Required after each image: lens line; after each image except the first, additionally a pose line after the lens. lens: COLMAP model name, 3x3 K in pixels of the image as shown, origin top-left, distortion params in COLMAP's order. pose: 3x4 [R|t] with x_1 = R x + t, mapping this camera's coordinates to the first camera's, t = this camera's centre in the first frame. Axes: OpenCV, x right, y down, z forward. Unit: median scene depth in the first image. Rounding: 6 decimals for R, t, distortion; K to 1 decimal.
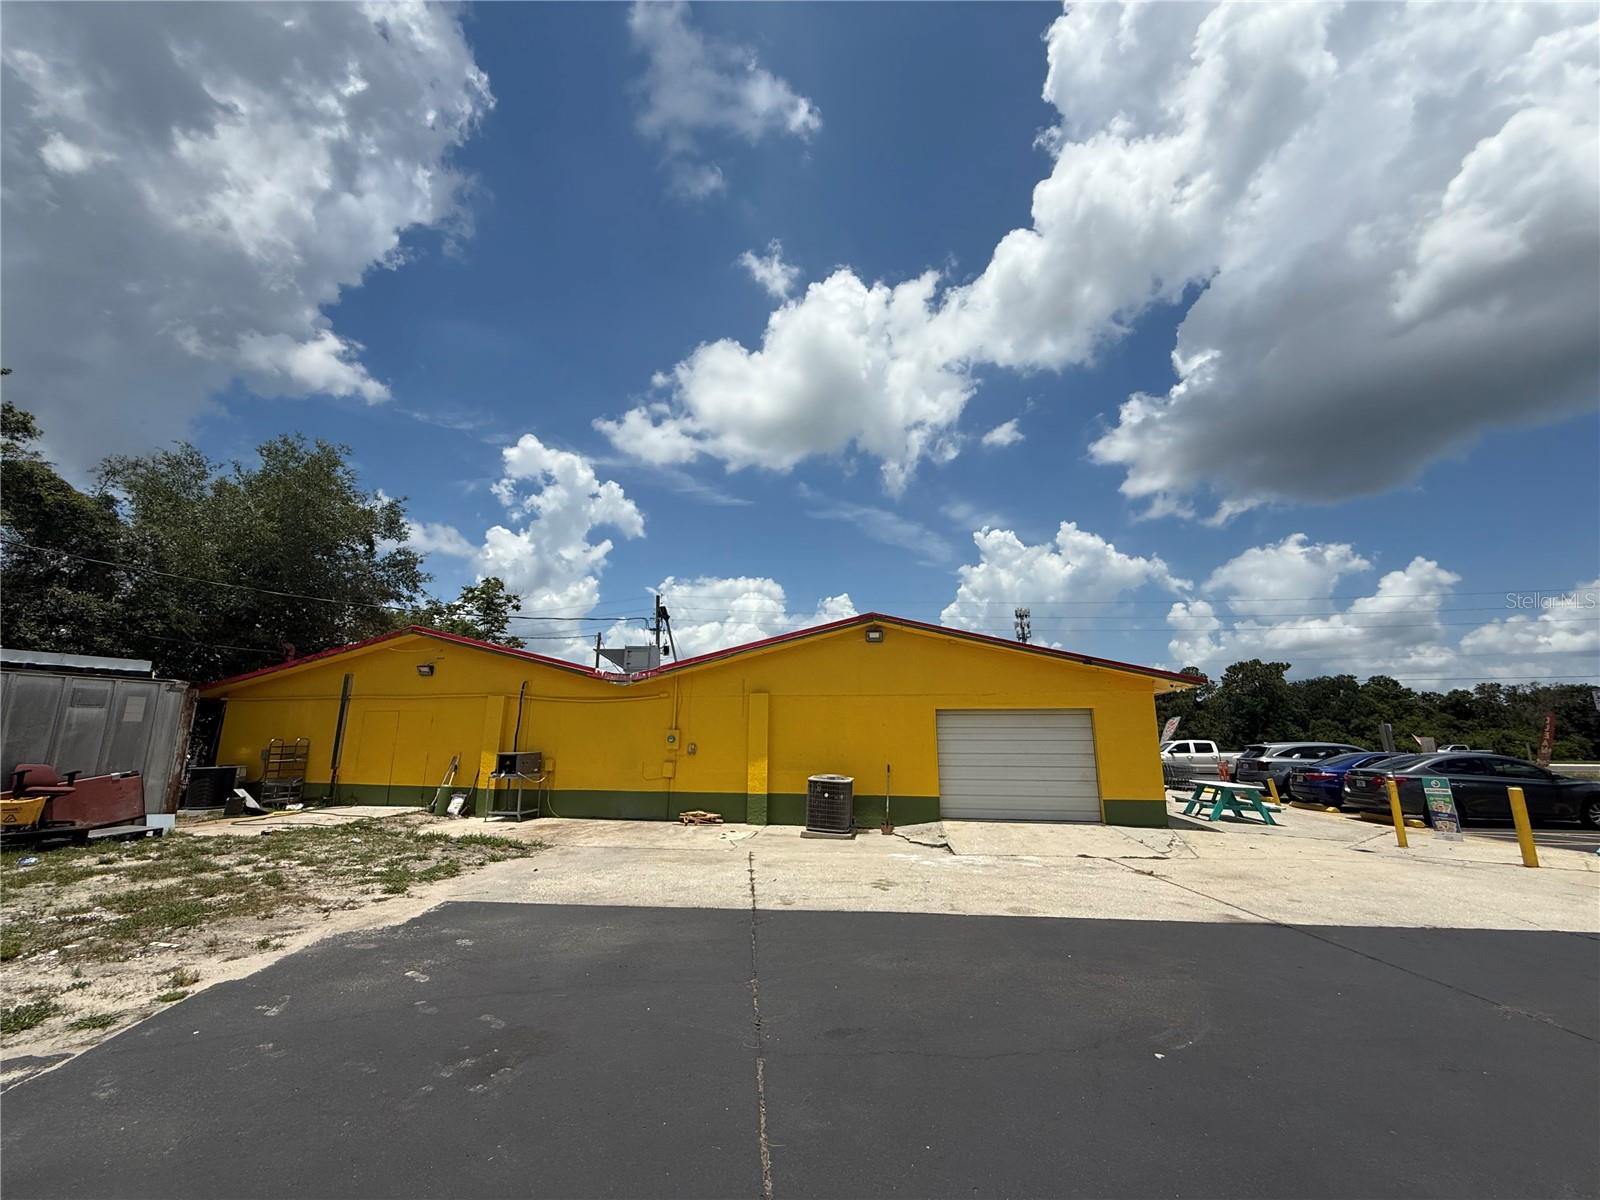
lens RADIAL K [[644.9, 0, 788.4], [0, 644.9, 596.7], [0, 0, 1]] dist [-0.000686, 0.000123]
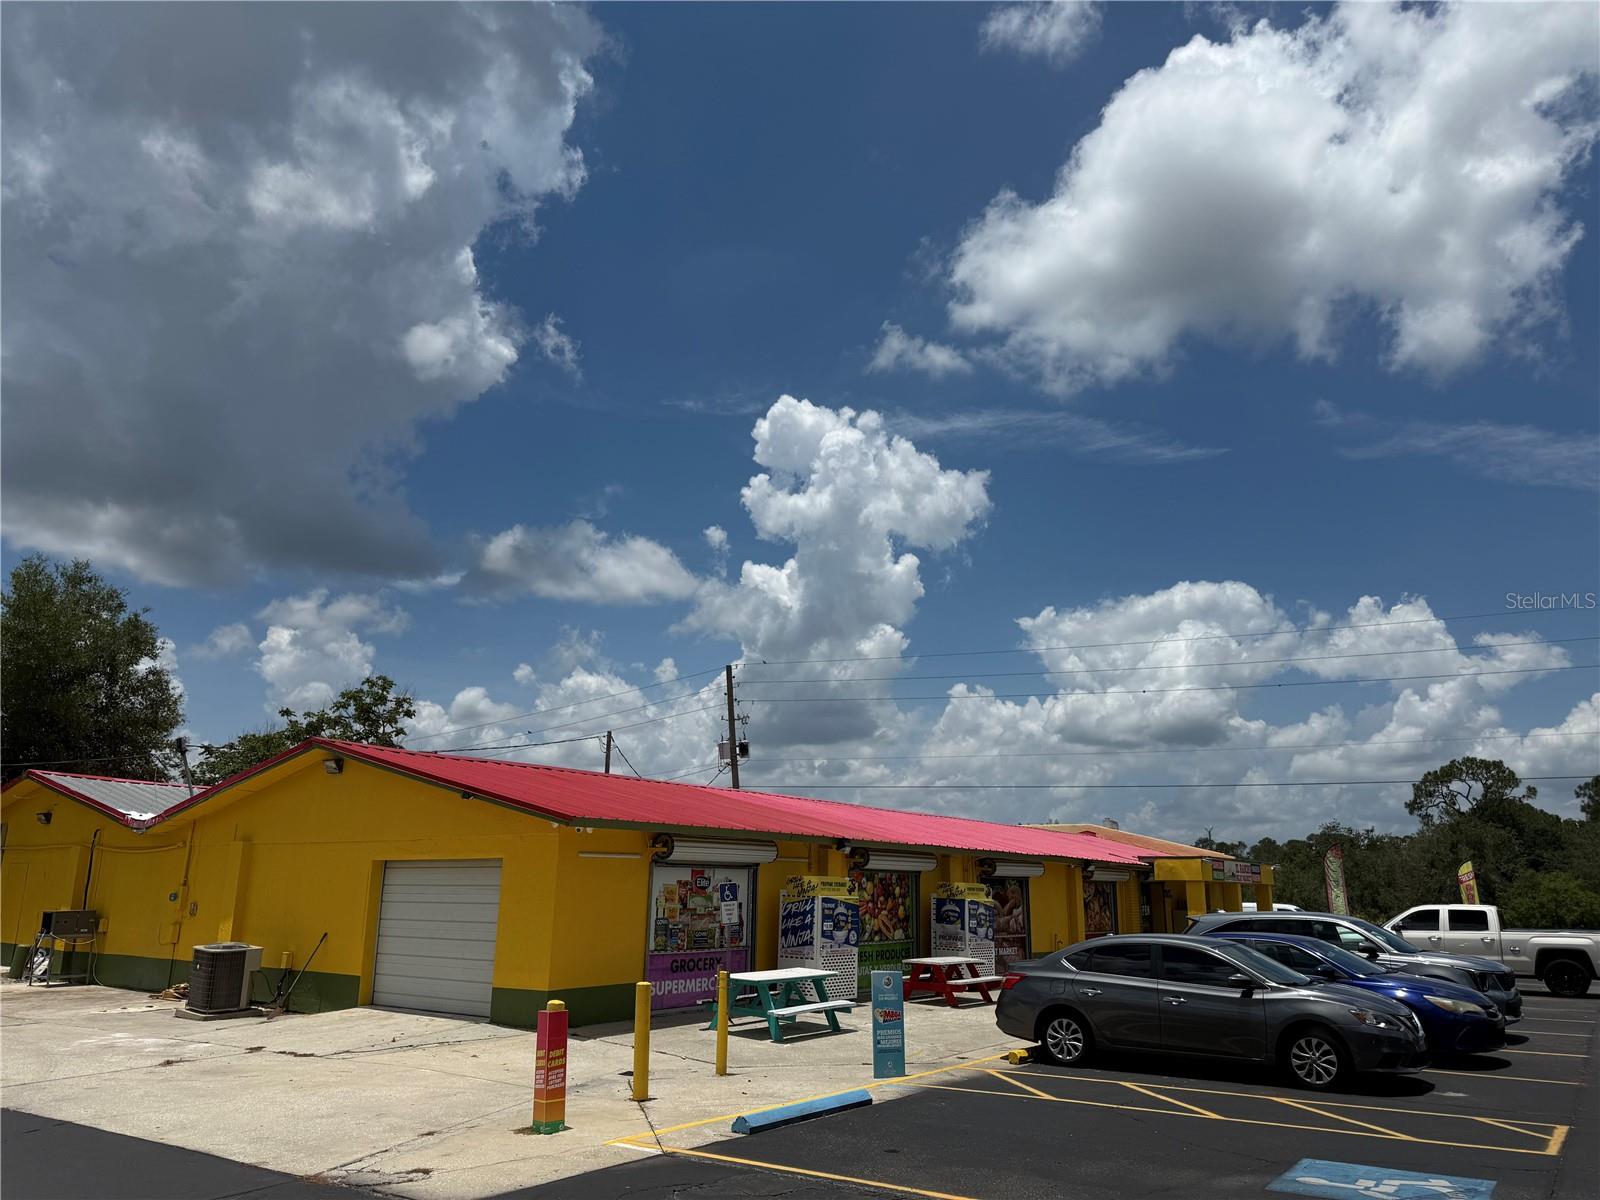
lens RADIAL K [[1136.0, 0, 798.6], [0, 1136.0, 593.0], [0, 0, 1]] dist [0.056497, -0.080448]
pose [[0.903217, -0.103314, -0.416564, 0.576236], [0.087264, 0.994527, -0.057446, -0.008215], [0.420219, 0.015535, 0.907290, -0.012736]]
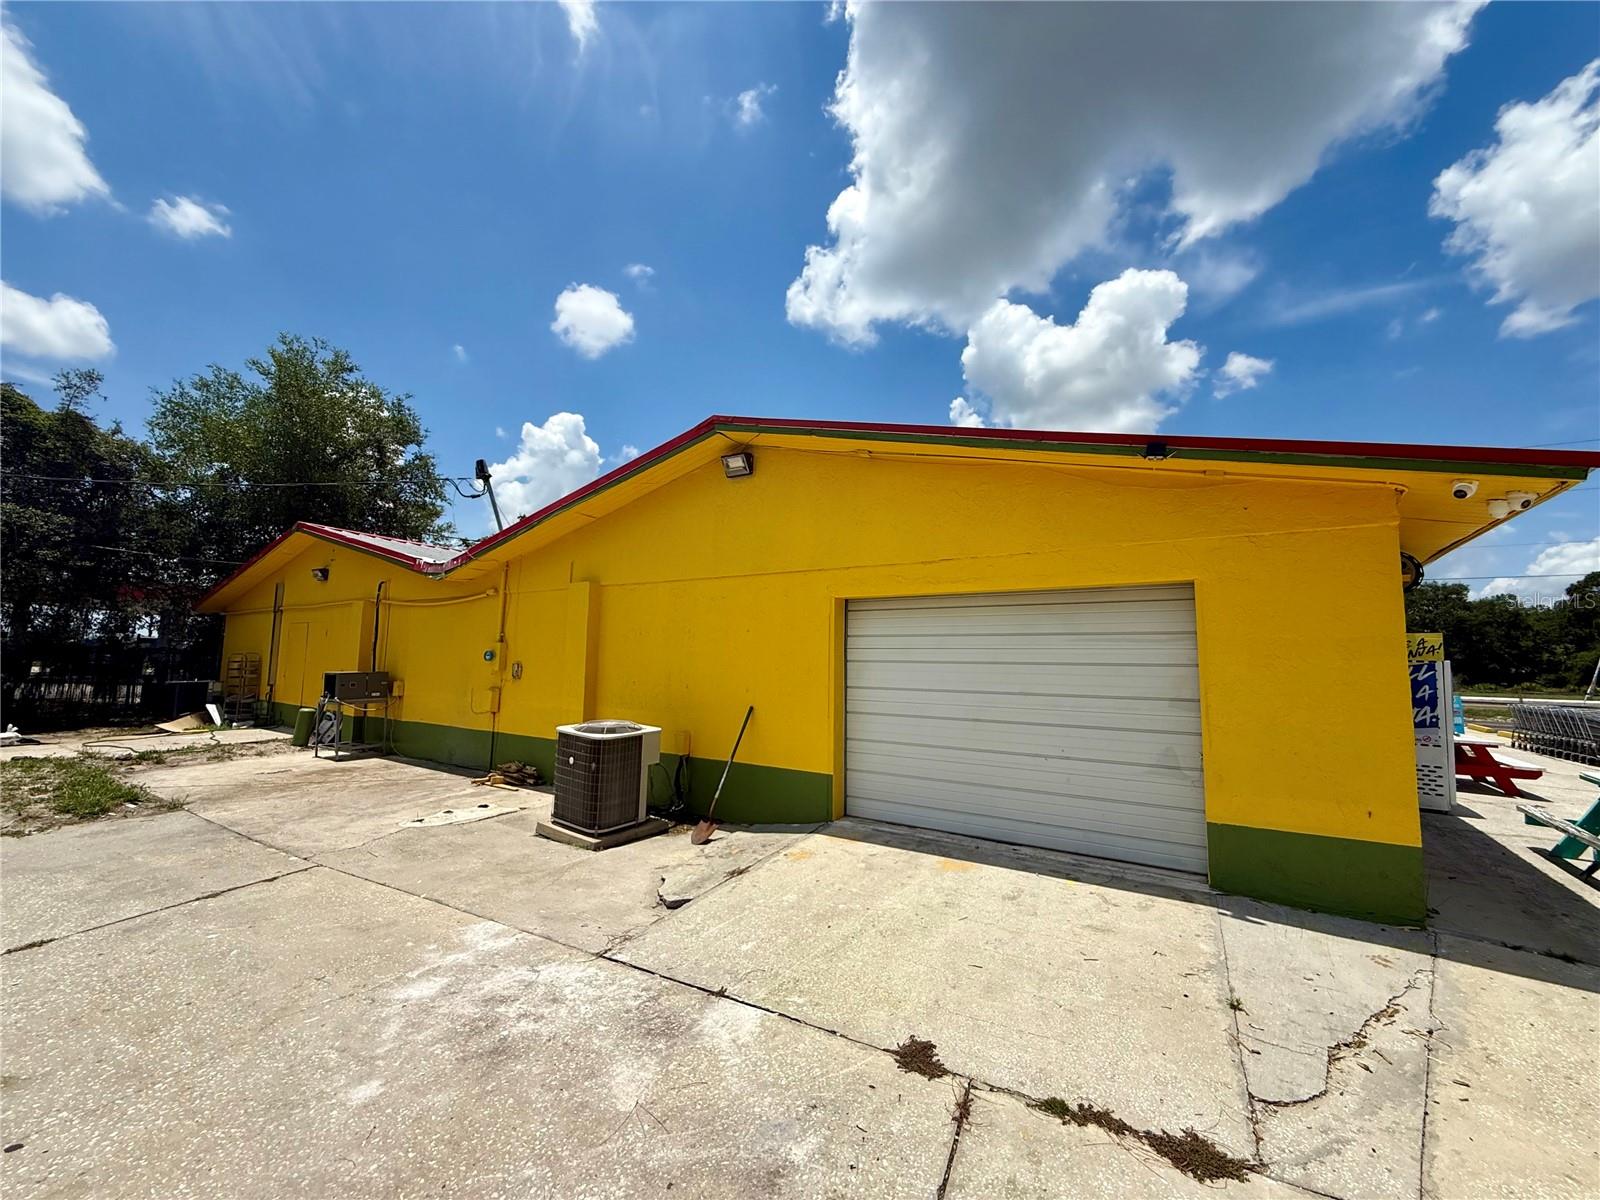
lens RADIAL K [[646.3, 0, 794.1], [0, 646.3, 599.9], [0, 0, 1]] dist [0.000091, 0.000177]
pose [[0.917837, -0.028077, -0.395964, 0.176929], [0.075058, 0.991777, 0.103659, 0.055165], [0.389798, -0.124862, 0.912396, 0.243070]]
